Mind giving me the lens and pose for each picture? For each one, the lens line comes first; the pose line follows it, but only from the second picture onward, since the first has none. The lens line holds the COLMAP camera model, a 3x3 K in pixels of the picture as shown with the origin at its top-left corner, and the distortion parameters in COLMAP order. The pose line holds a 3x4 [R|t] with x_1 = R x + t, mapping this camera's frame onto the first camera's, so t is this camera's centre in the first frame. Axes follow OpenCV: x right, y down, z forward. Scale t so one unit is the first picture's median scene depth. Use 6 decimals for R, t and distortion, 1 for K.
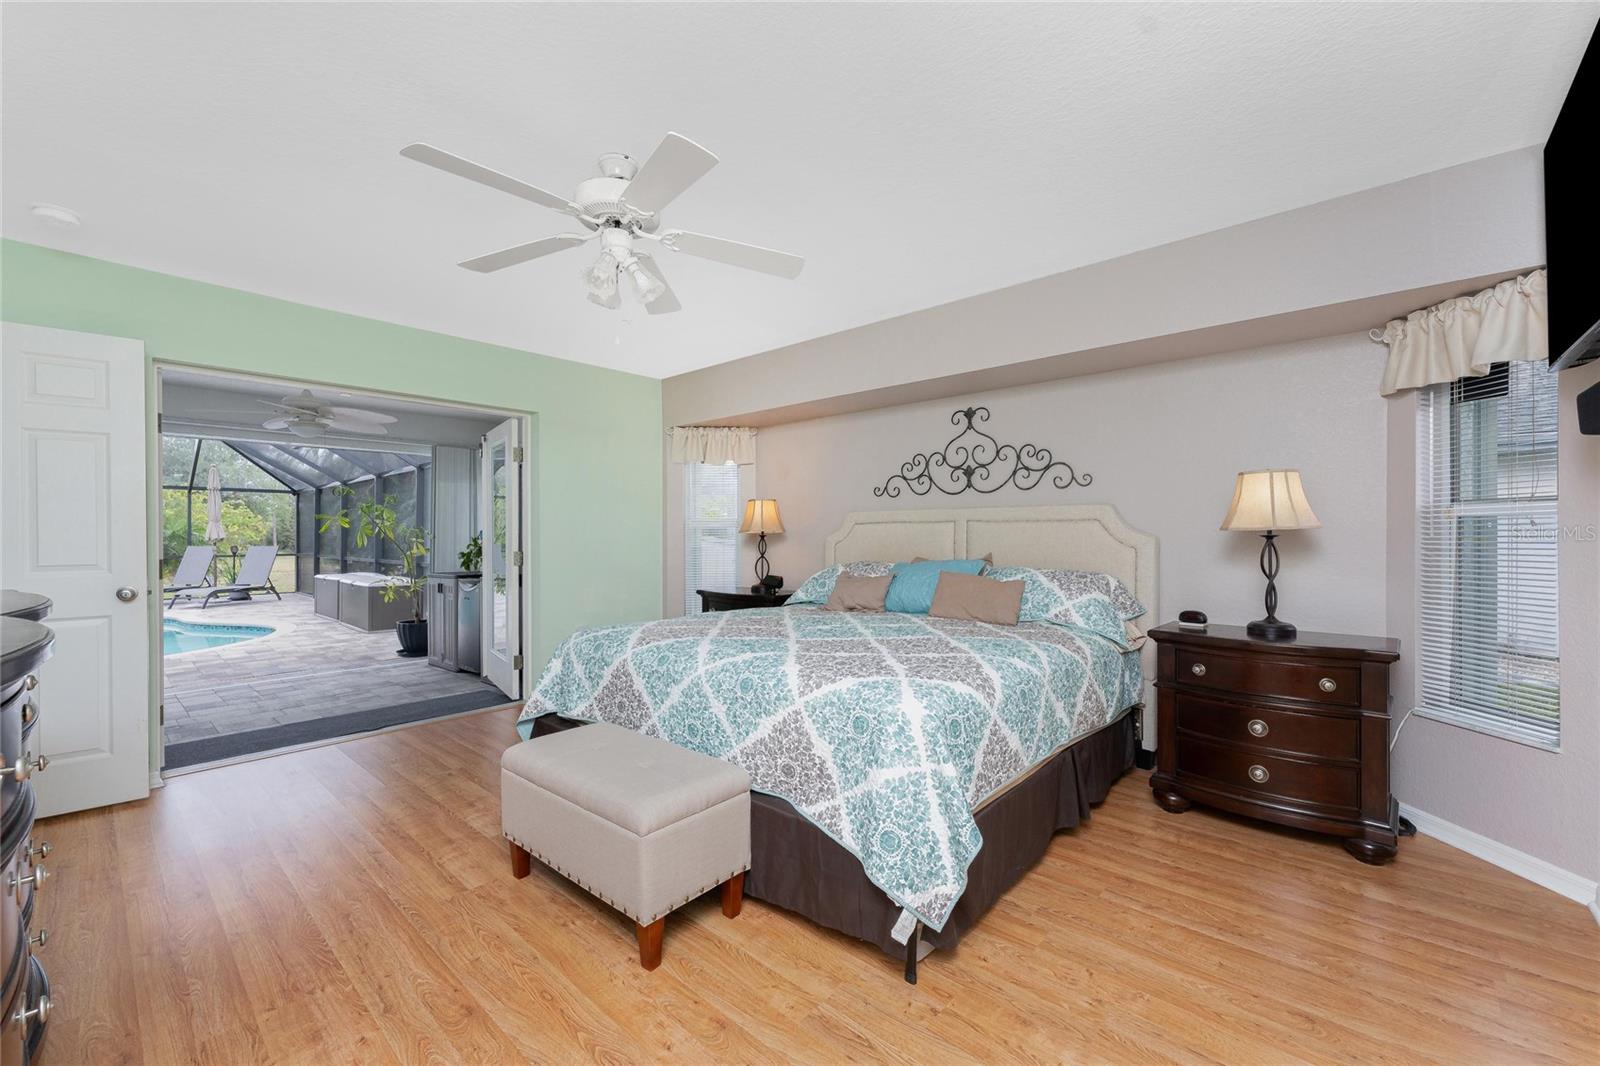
lens RADIAL K [[661.6, 0, 792.8], [0, 661.6, 538.8], [0, 0, 1]] dist [-0.004185, -0.000127]
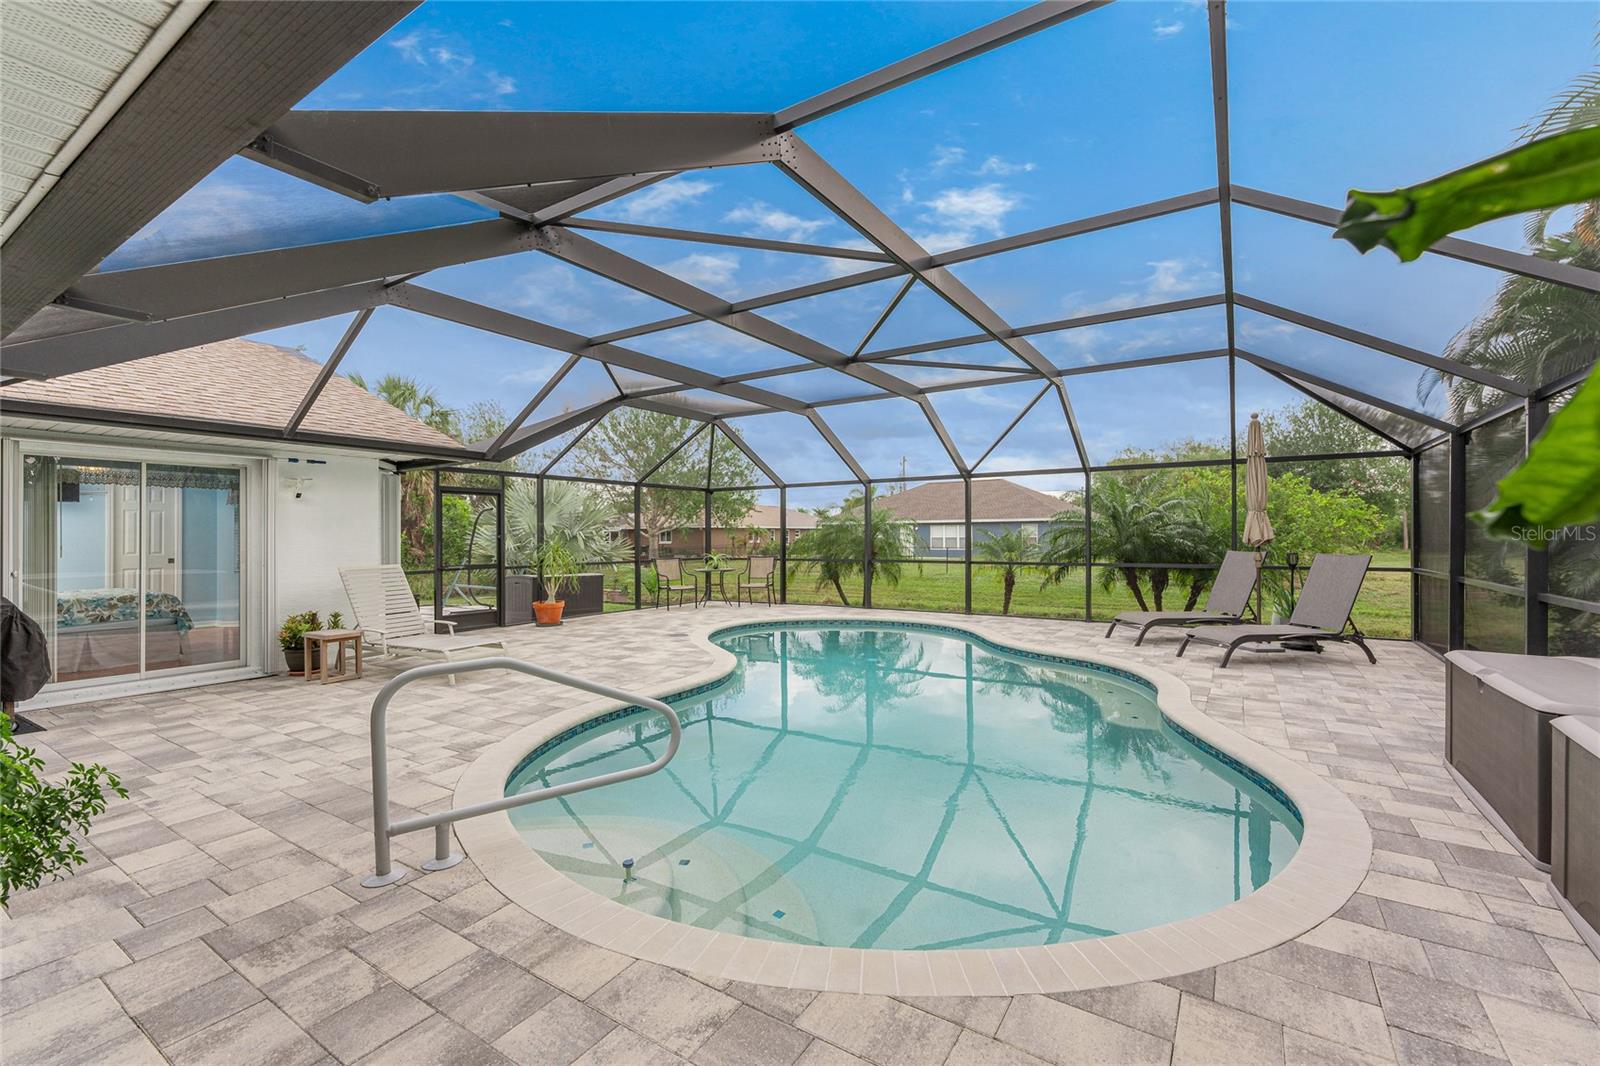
lens RADIAL K [[661.6, 0, 795.7], [0, 661.6, 535.3], [0, 0, 1]] dist [-0.004185, -0.000127]
pose [[0.164846, 0.005819, -0.986302, -0.317065], [0.005077, 0.999964, 0.006748, -0.009234], [0.986306, -0.006120, 0.164811, 0.432038]]
